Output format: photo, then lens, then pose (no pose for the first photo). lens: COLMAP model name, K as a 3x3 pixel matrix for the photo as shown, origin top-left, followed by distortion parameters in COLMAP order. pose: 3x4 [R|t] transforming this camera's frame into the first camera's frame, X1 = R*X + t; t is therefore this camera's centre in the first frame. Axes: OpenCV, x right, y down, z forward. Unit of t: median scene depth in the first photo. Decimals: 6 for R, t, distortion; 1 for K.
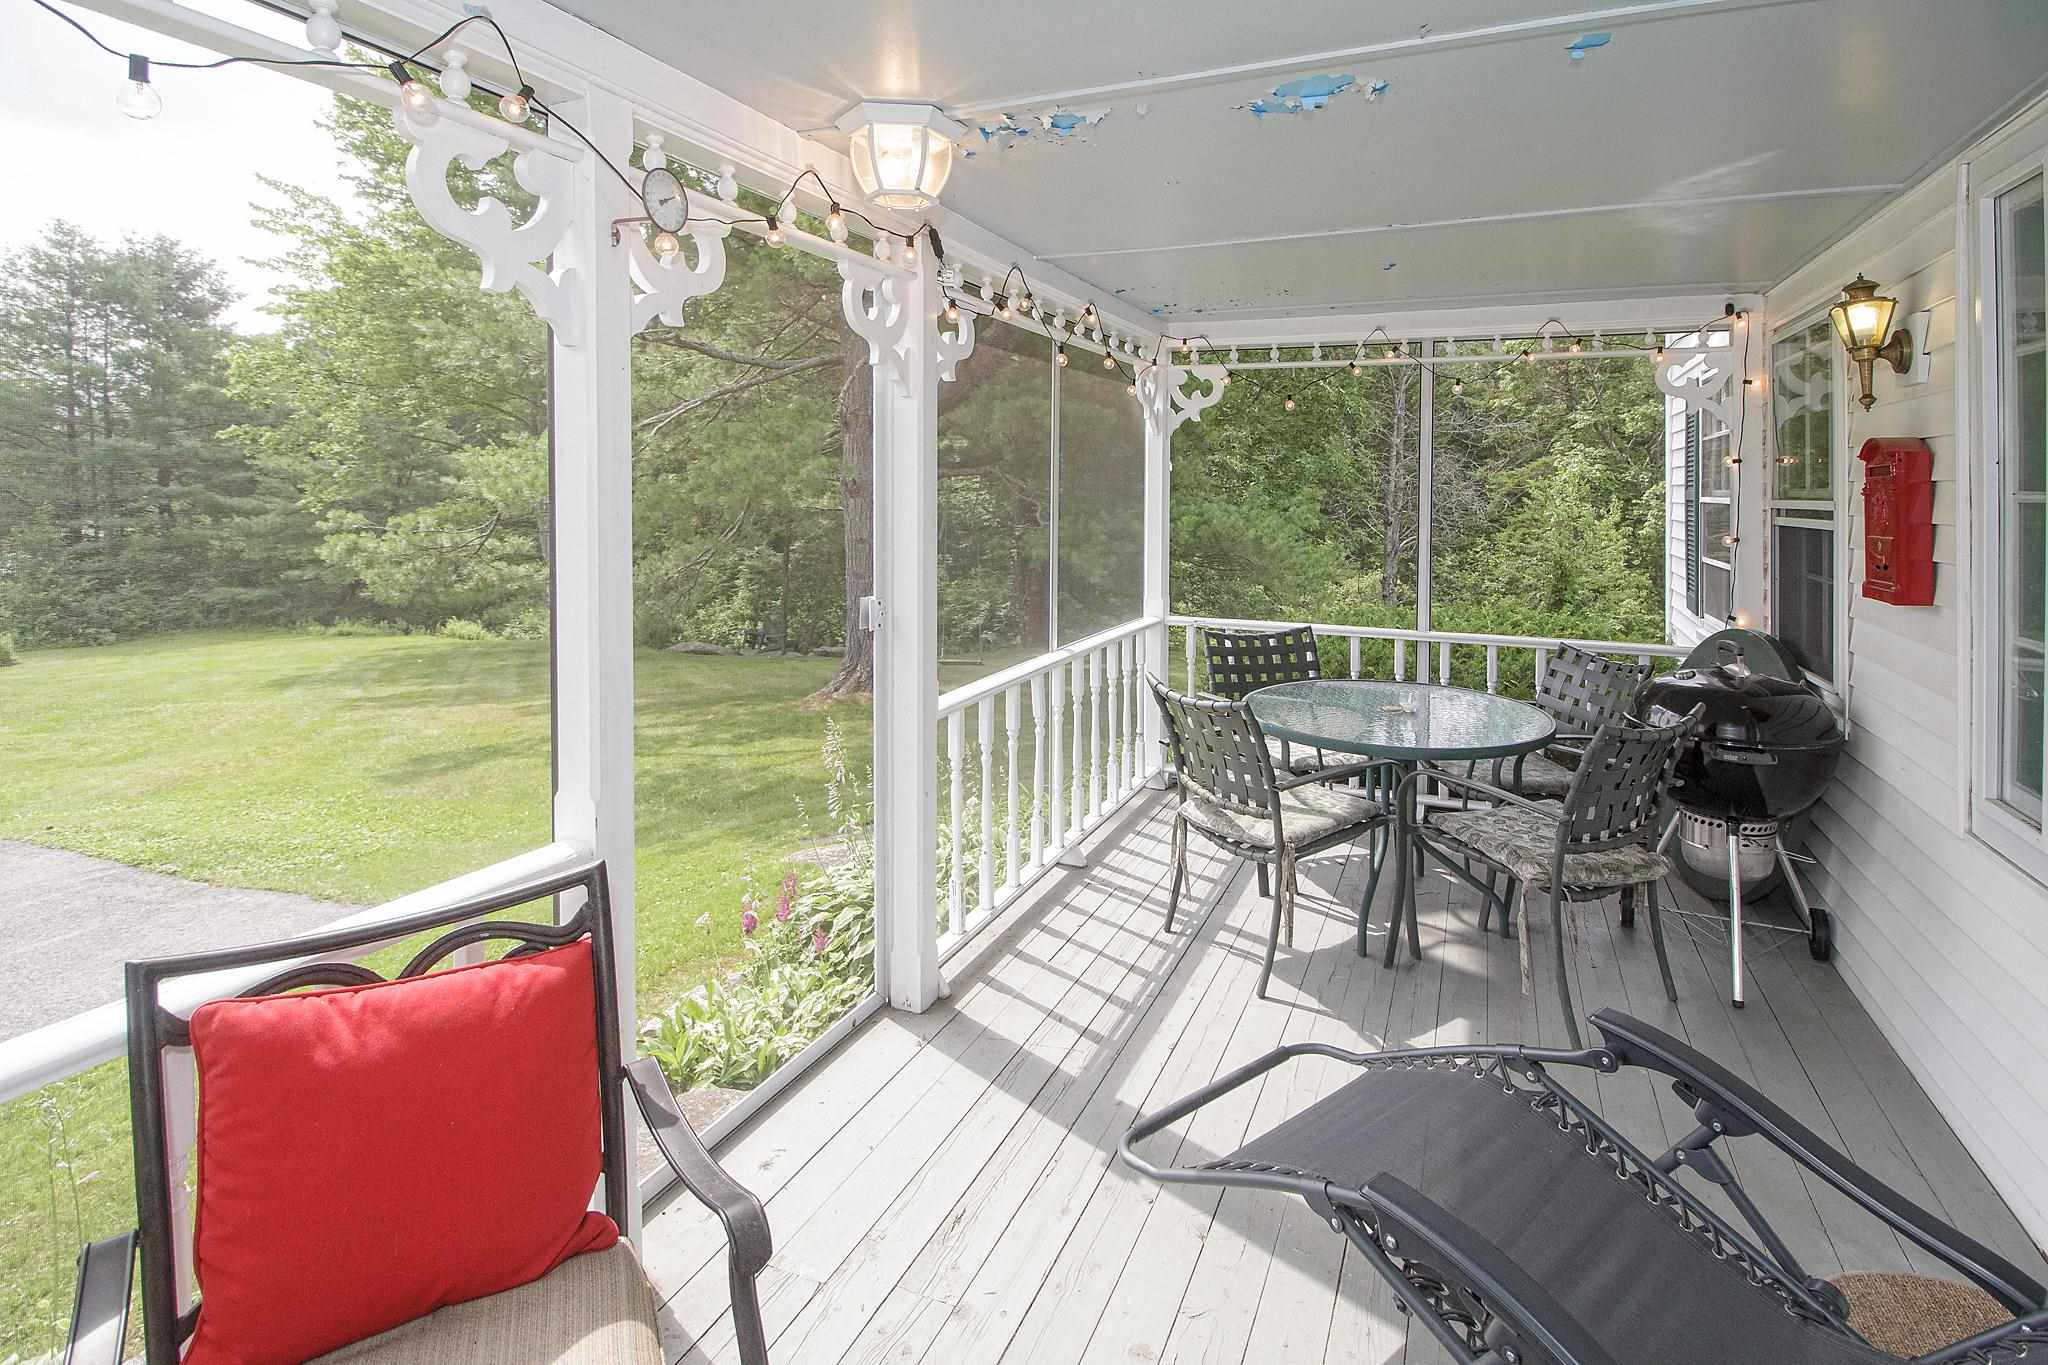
lens RADIAL K [[978.9, 0, 1024.0], [0, 978.9, 682.5], [0, 0, 1]] dist [-0.001188, -0.017041]
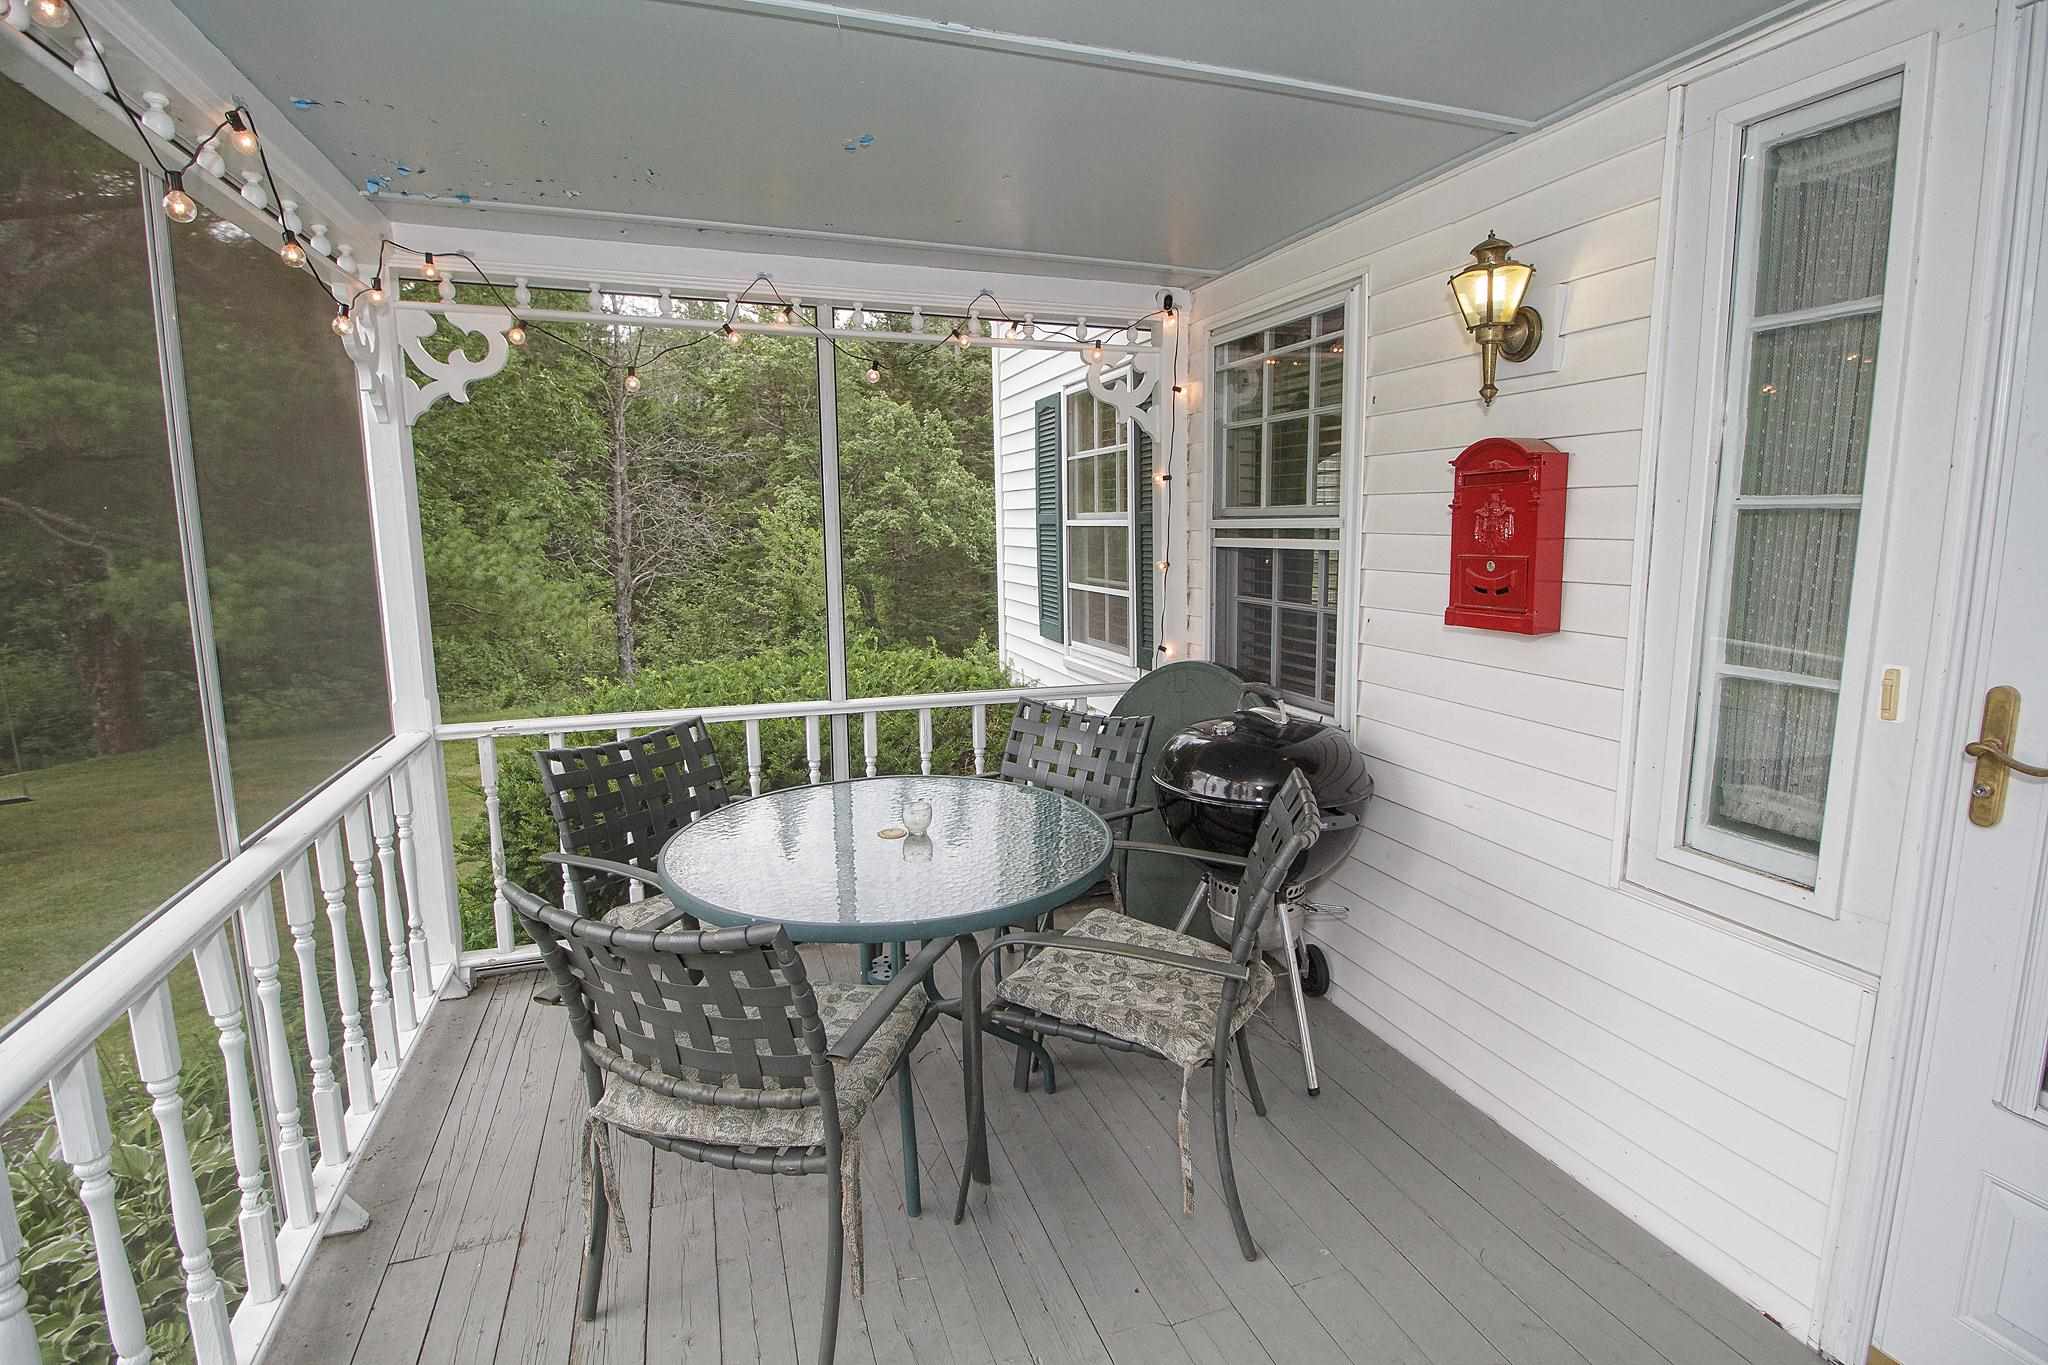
lens RADIAL K [[978.9, 0, 1024.0], [0, 978.9, 682.5], [0, 0, 1]] dist [-0.001188, -0.017041]
pose [[0.713789, -0.121185, 0.689797, -0.009624], [0.144682, 0.989185, 0.024068, -0.066491], [-0.685254, 0.082622, 0.723603, 0.369441]]
